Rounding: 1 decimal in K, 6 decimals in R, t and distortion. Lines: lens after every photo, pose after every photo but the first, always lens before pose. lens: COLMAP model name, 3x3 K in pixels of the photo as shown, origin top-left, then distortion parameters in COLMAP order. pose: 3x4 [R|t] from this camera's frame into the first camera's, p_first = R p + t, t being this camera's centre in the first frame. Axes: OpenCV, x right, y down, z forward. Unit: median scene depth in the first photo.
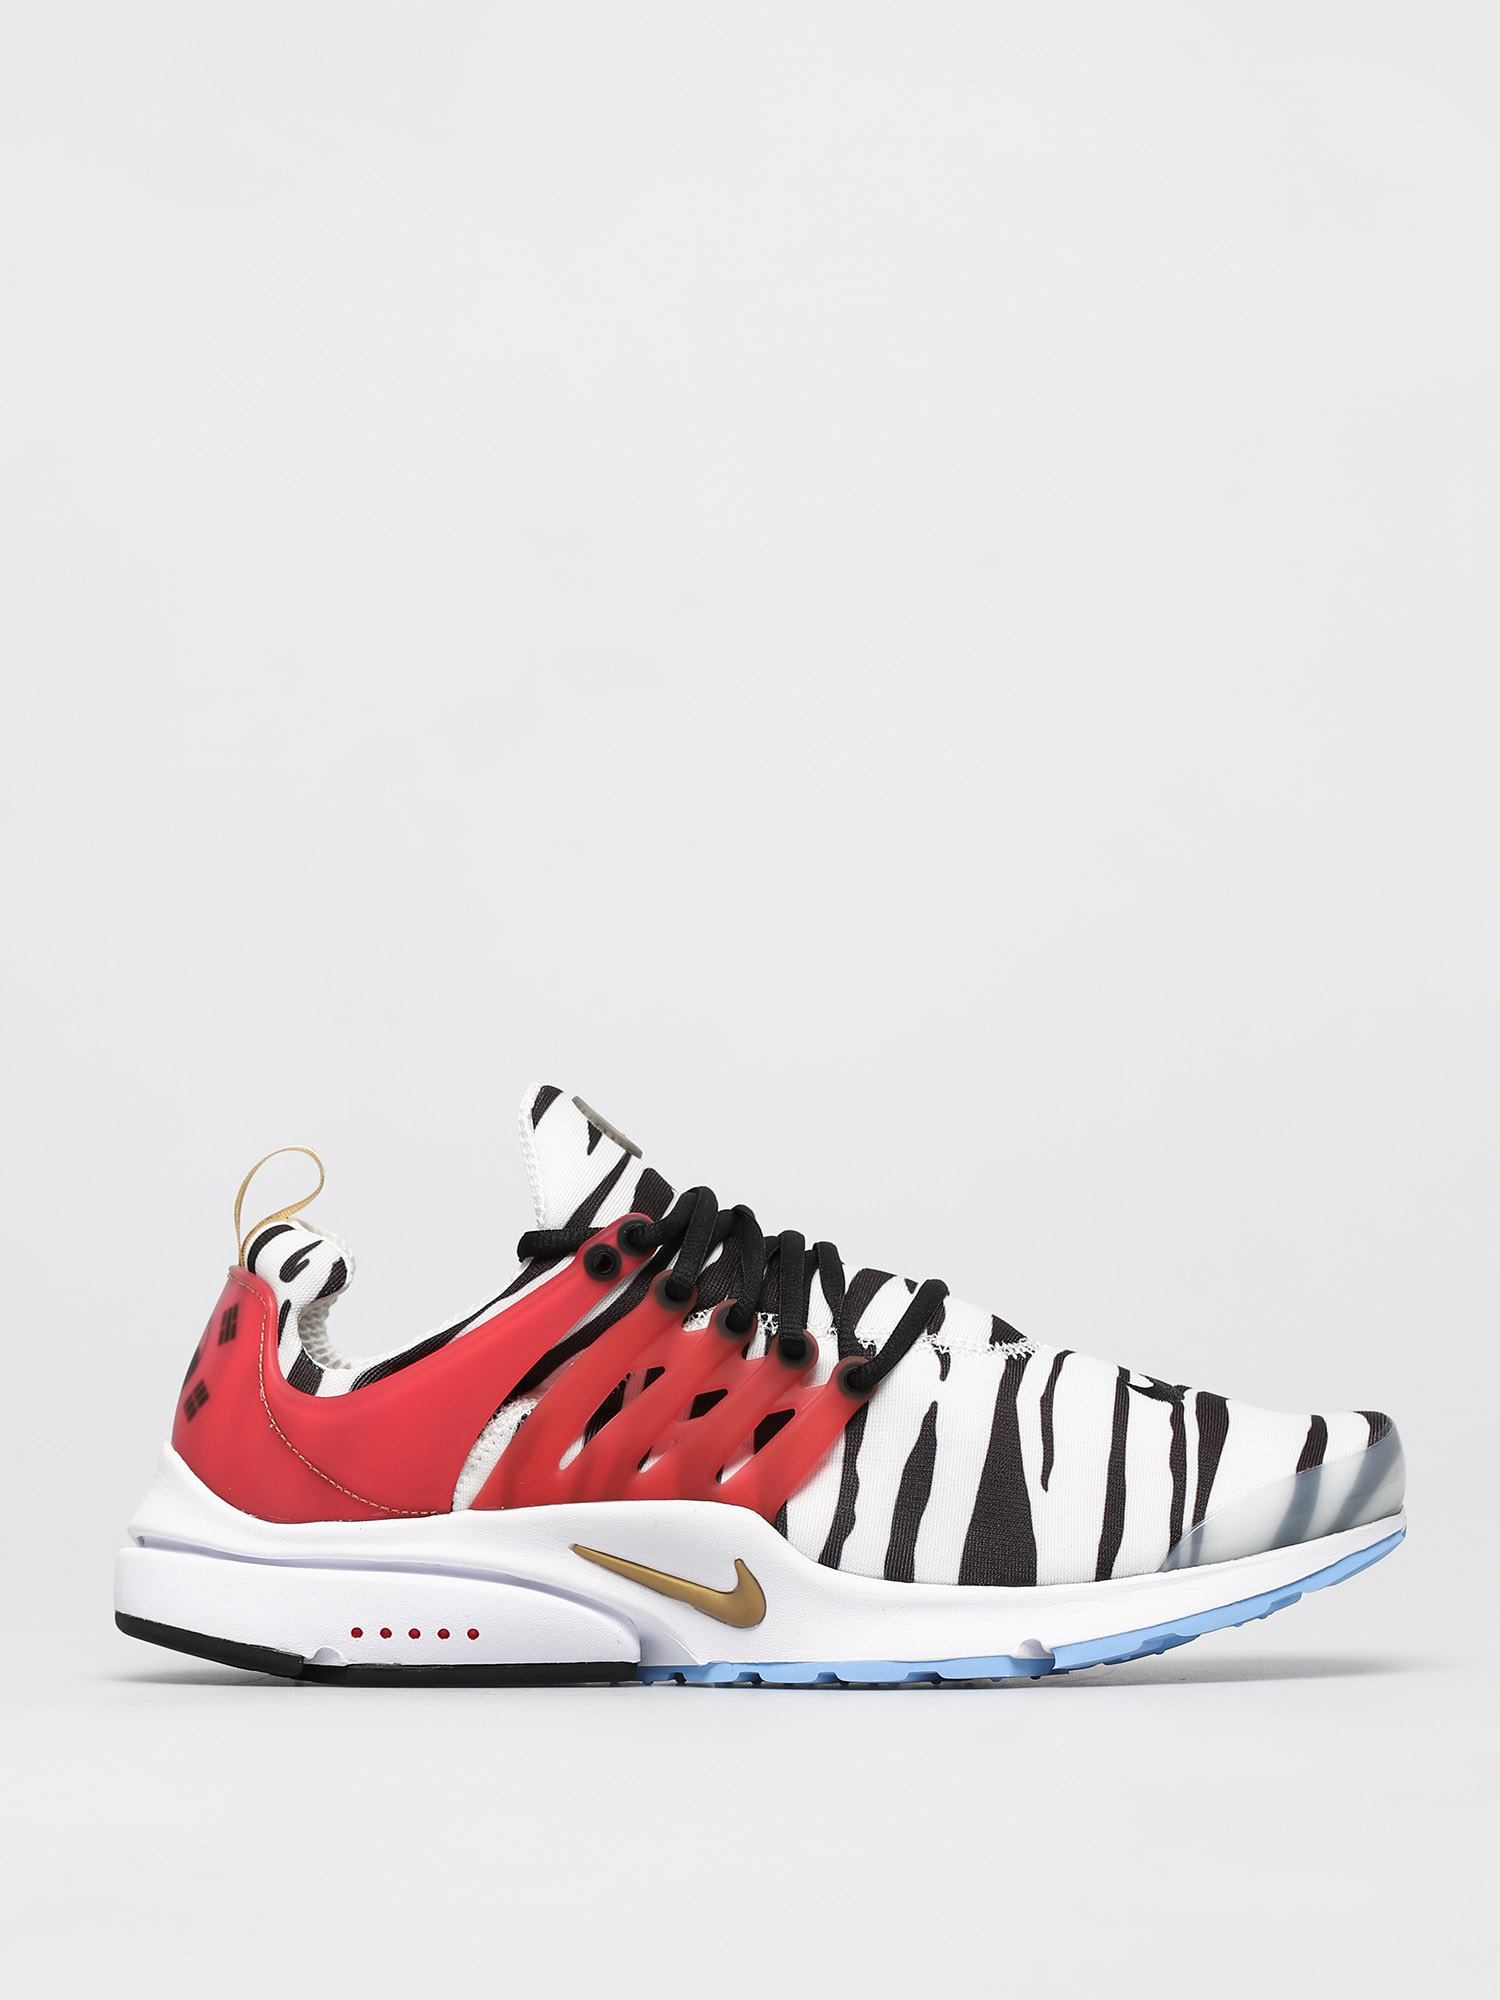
lens RADIAL K [[7888.0, 0, 749.5], [0, 7888.0, 1001.3], [0, 0, 1]] dist [-0.247391, 0.000000]
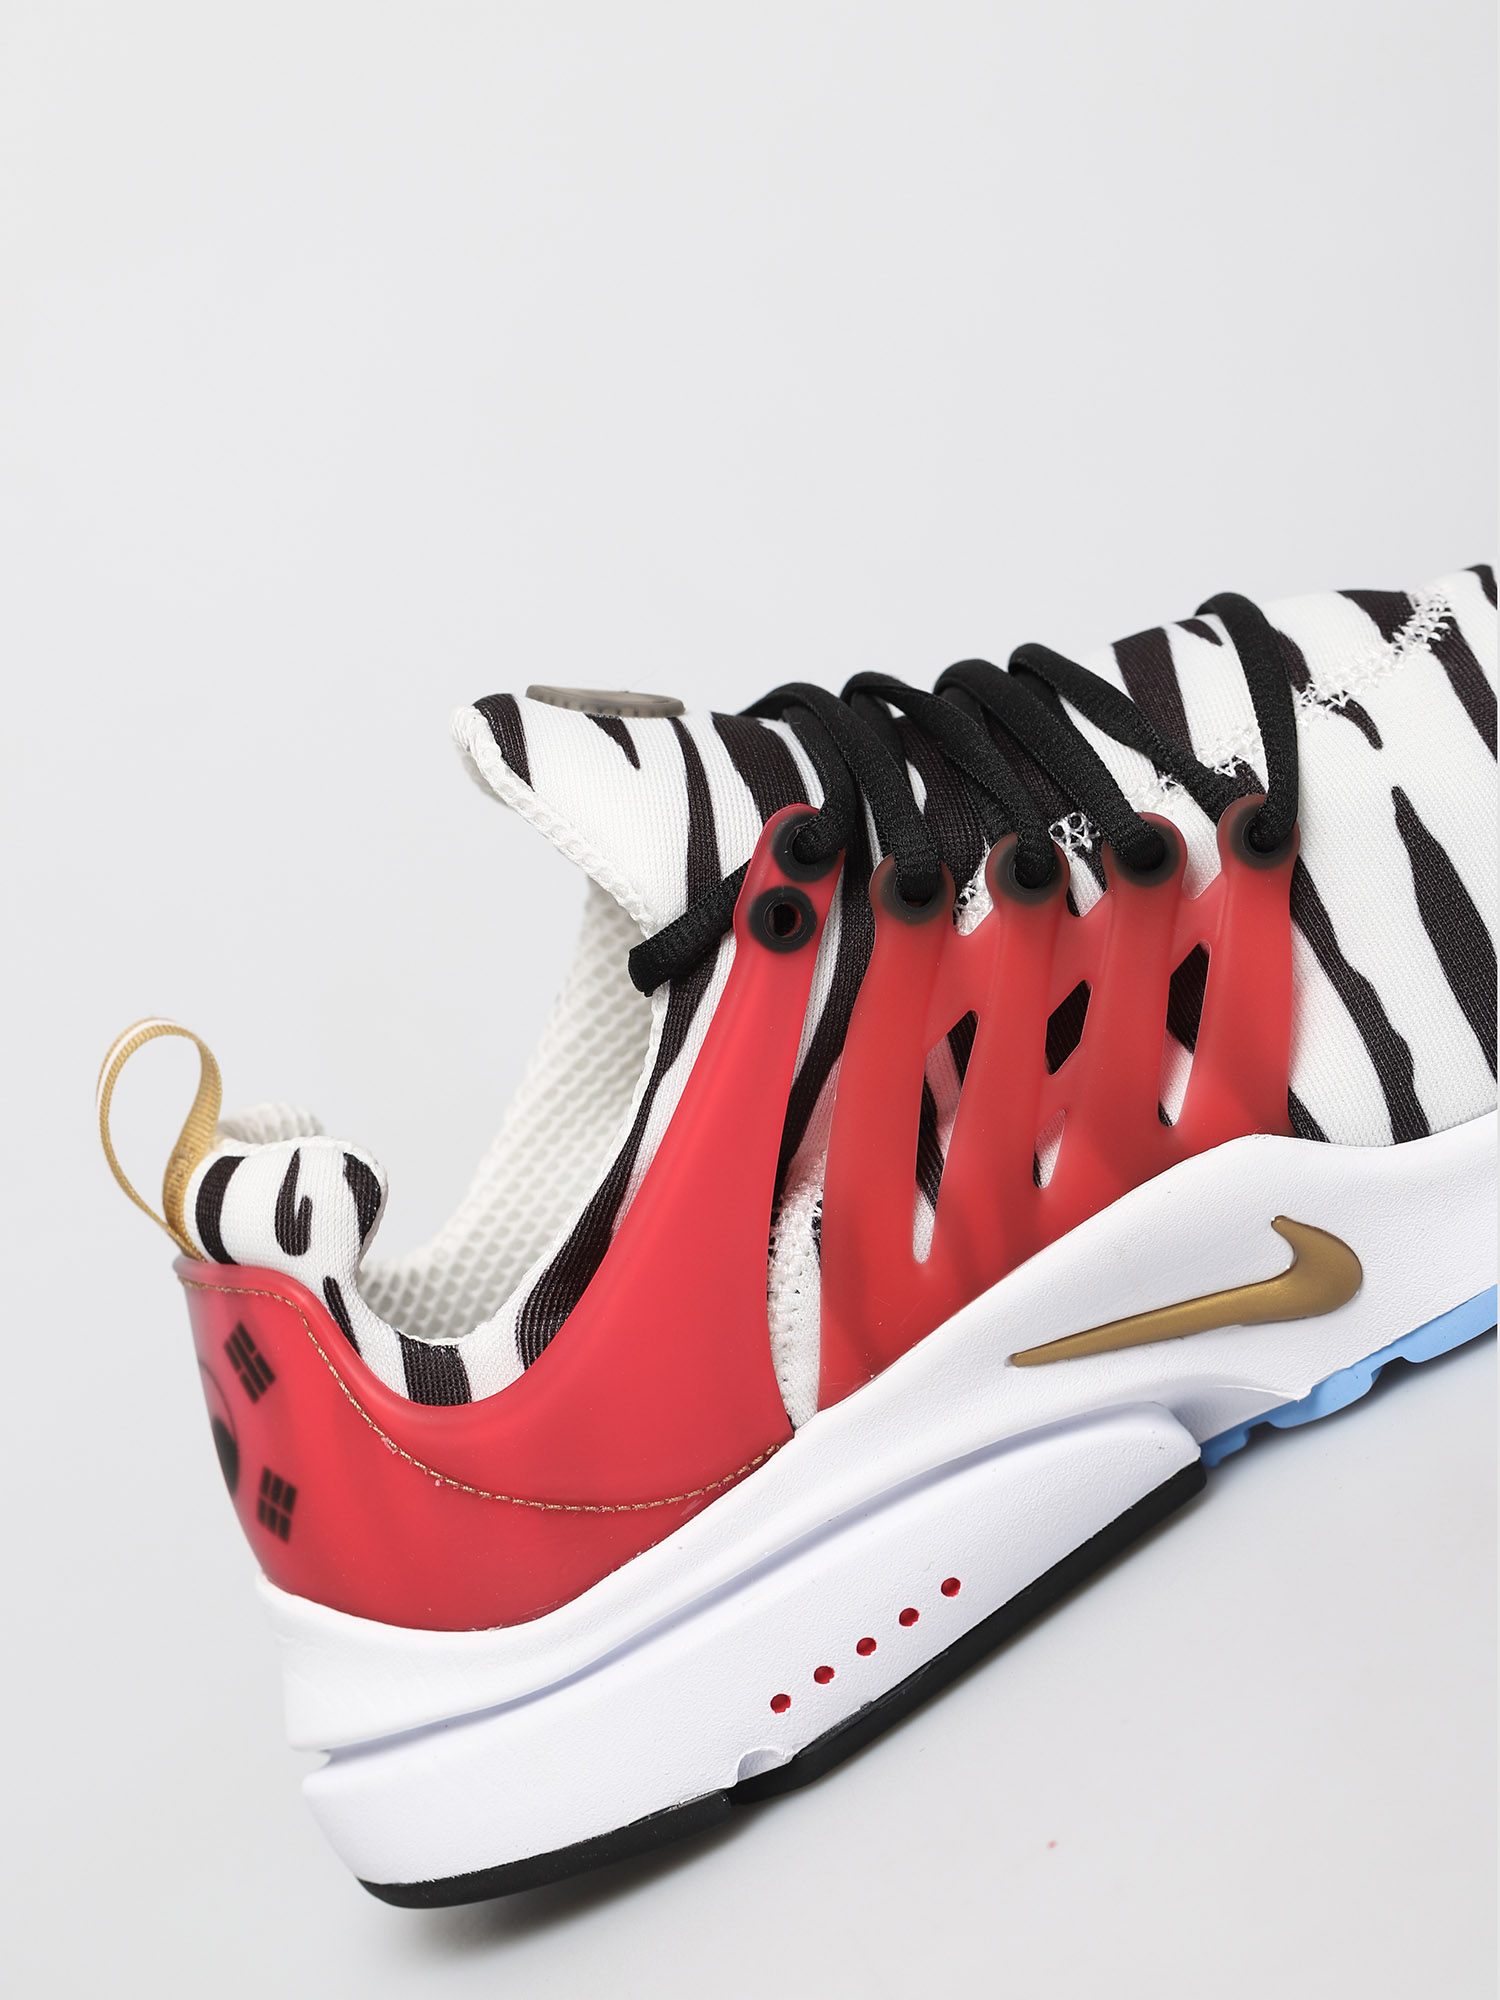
lens RADIAL K [[7888.0, 0, 748.3], [0, 7888.0, 999.3], [0, 0, 1]] dist [-0.247391, 0.000000]
pose [[0.821330, -0.565495, 0.075049, -0.065464], [0.545380, 0.816980, 0.187362, -0.067941], [-0.167266, -0.112956, 0.979420, 0.450765]]
